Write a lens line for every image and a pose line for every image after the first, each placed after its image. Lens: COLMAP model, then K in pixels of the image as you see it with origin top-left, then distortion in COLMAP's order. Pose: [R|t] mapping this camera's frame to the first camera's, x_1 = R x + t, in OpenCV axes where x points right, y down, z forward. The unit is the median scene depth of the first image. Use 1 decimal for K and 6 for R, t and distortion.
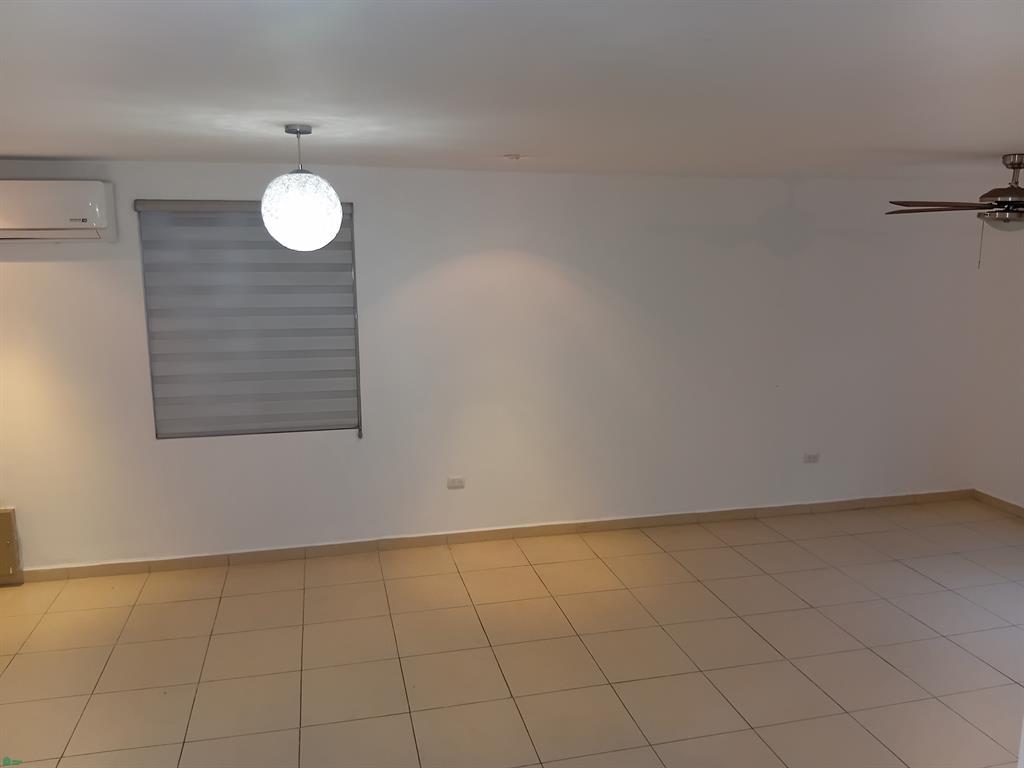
lens RADIAL K [[791.5, 0, 514.2], [0, 791.5, 388.5], [0, 0, 1]] dist [0.072535, -0.150339]
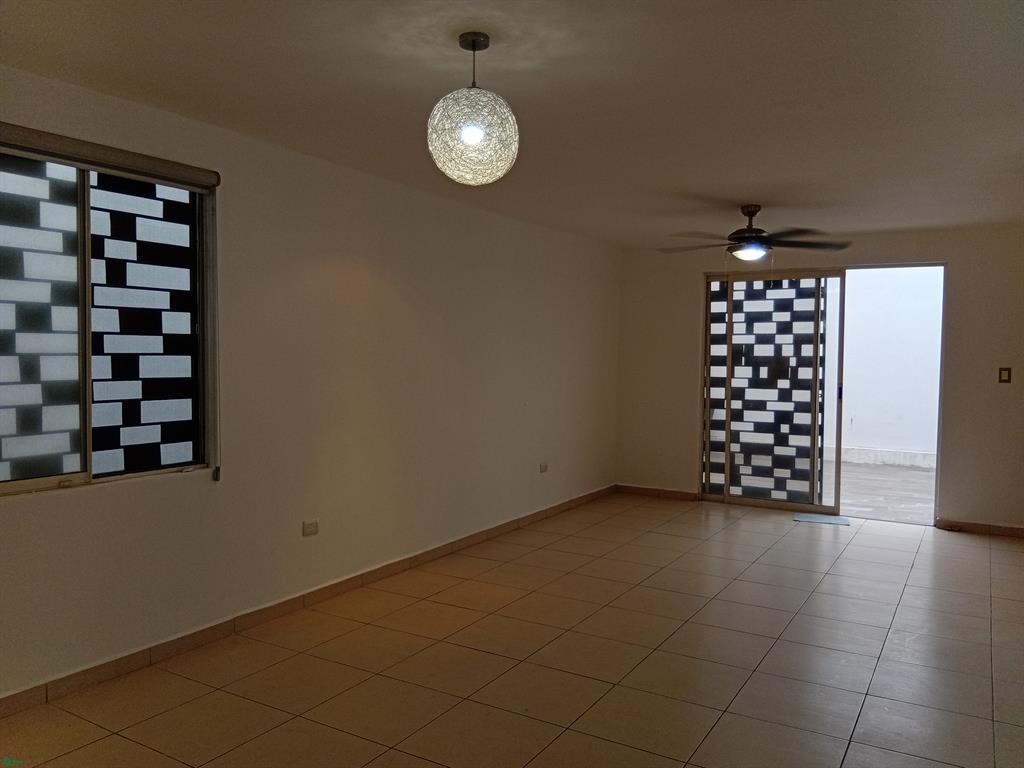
lens RADIAL K [[791.5, 0, 512.1], [0, 791.5, 381.4], [0, 0, 1]] dist [0.072535, -0.150339]
pose [[0.668153, -0.012317, 0.743922, -0.548322], [0.148030, 0.982074, -0.116694, 0.096758], [-0.729149, 0.188092, 0.657999, 0.269965]]
